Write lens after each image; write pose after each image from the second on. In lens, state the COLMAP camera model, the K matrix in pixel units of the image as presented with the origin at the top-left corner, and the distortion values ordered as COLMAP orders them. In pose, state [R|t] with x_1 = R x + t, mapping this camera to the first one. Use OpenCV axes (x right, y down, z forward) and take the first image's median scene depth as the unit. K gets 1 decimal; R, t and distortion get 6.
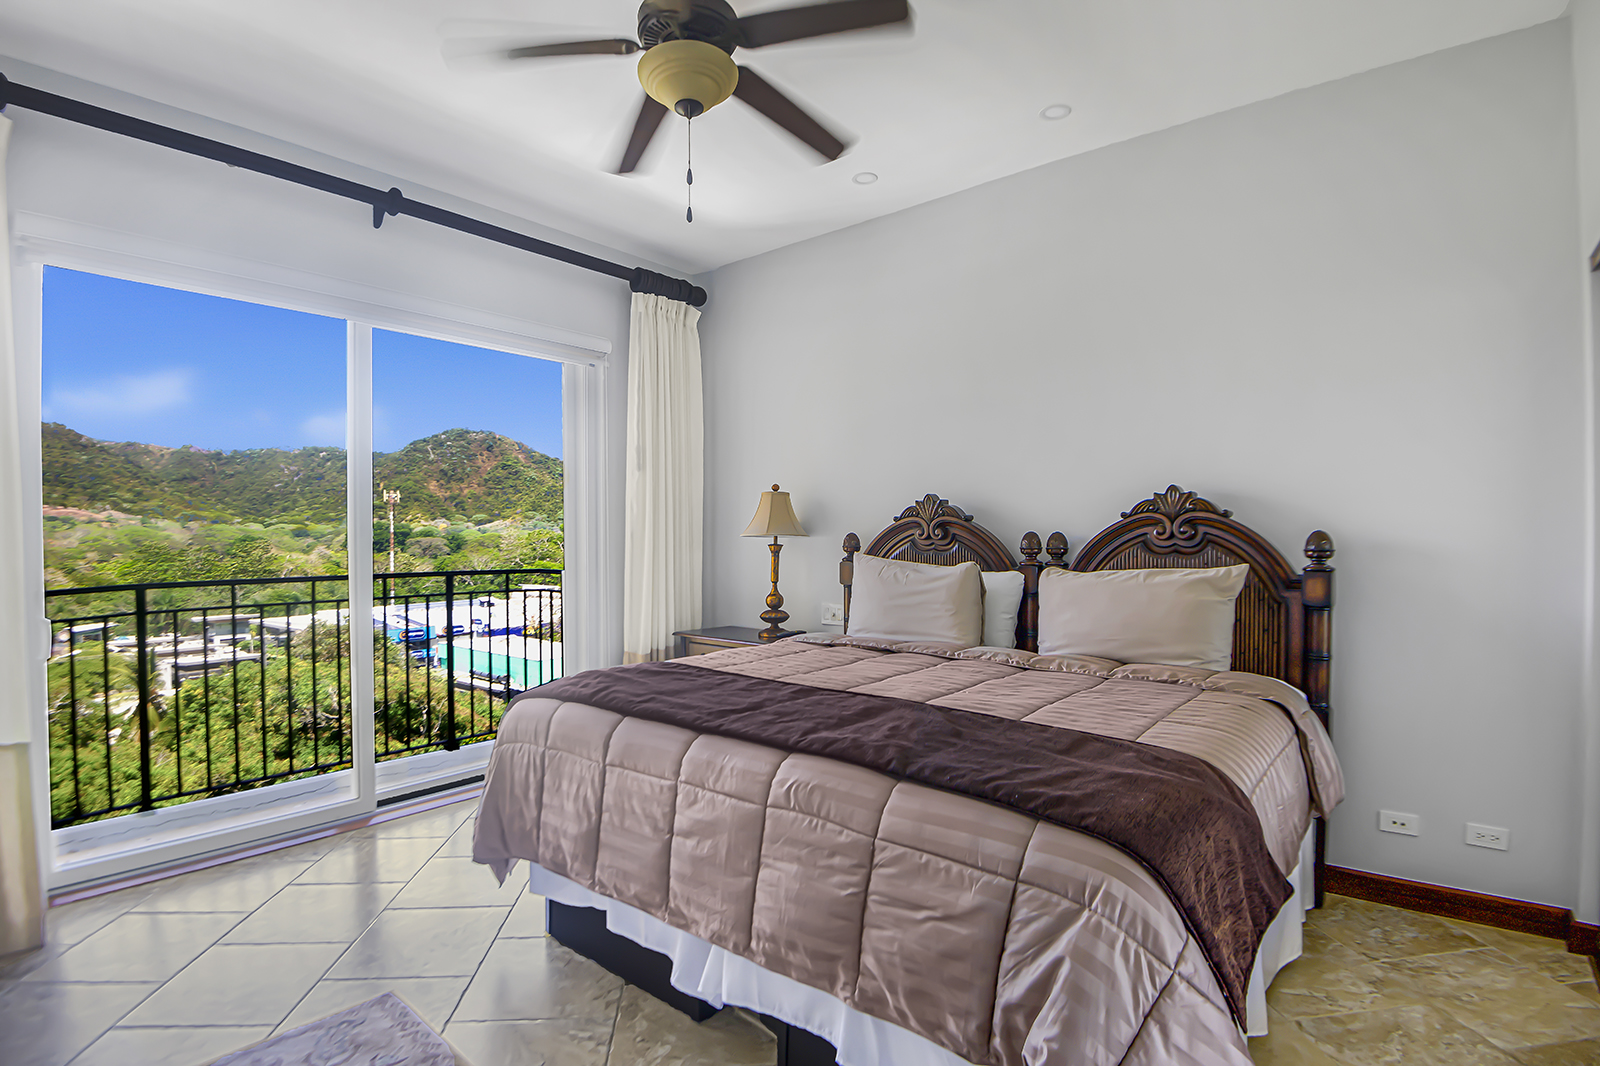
lens RADIAL K [[793.7, 0, 807.2], [0, 793.7, 535.6], [0, 0, 1]] dist [0.001504, -0.002160]
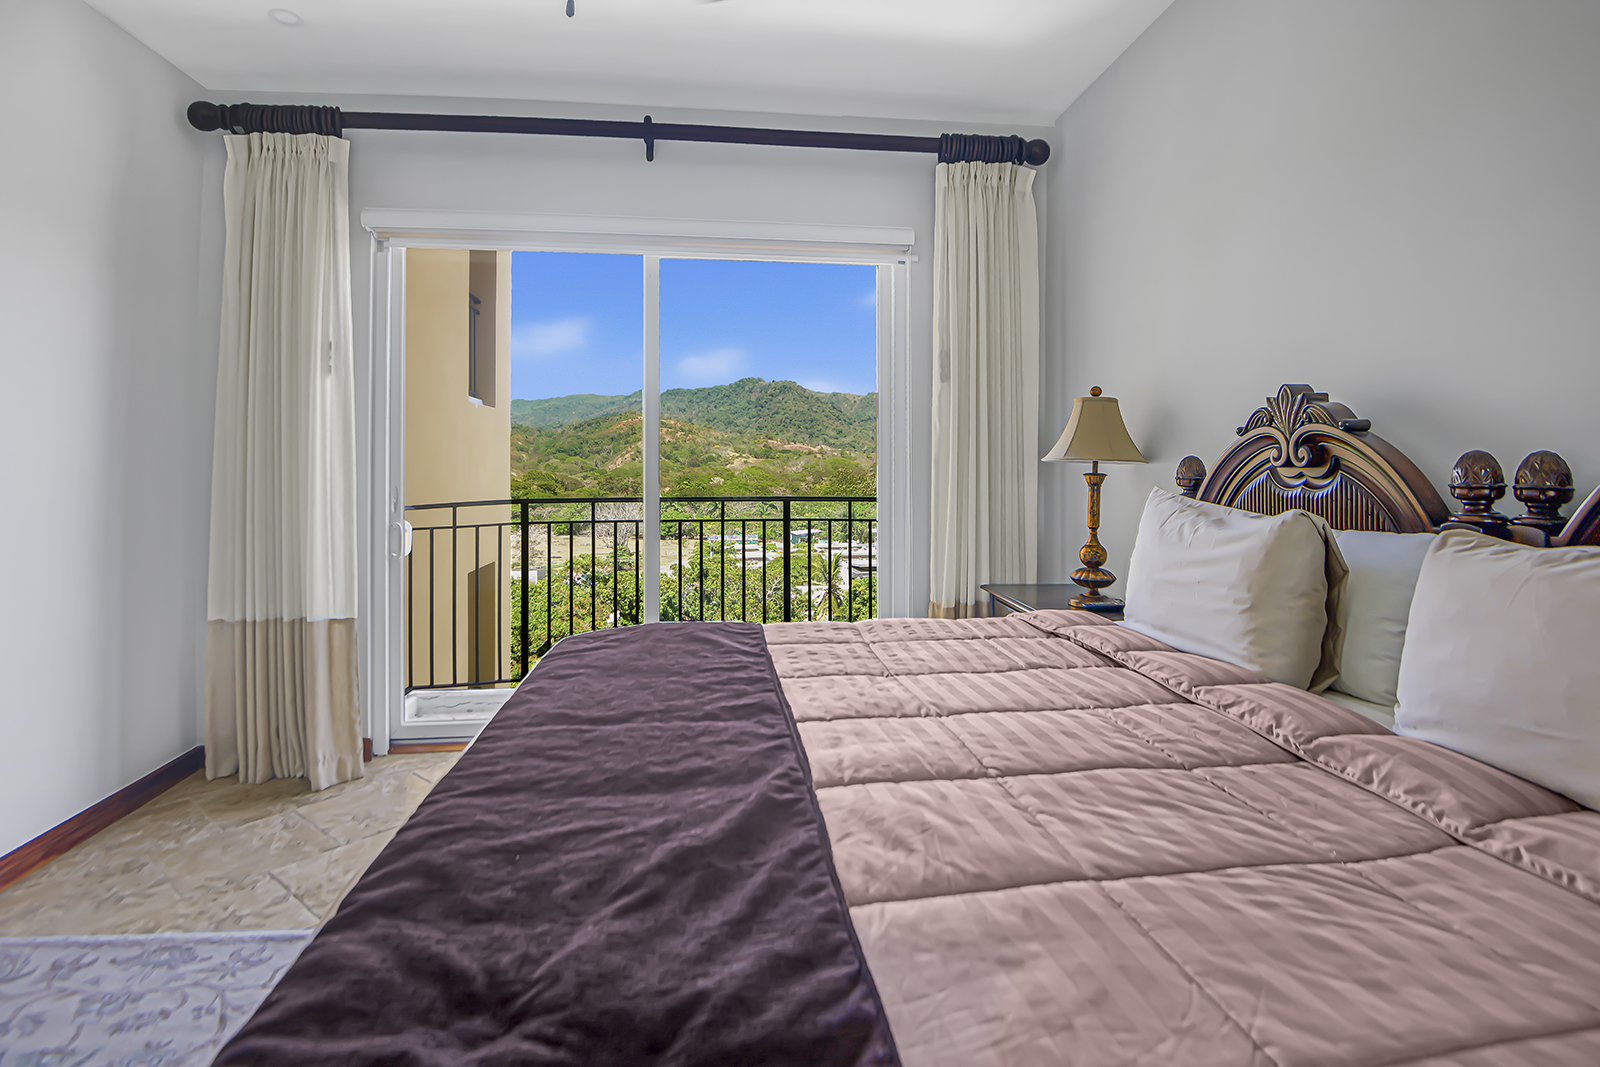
lens RADIAL K [[793.7, 0, 790.4], [0, 793.7, 455.6], [0, 0, 1]] dist [0.001504, -0.002160]
pose [[0.721244, -0.002643, -0.692676, 0.248719], [-0.006041, 0.999931, -0.010106, 0.004088], [0.692654, 0.011474, 0.721178, 0.315425]]
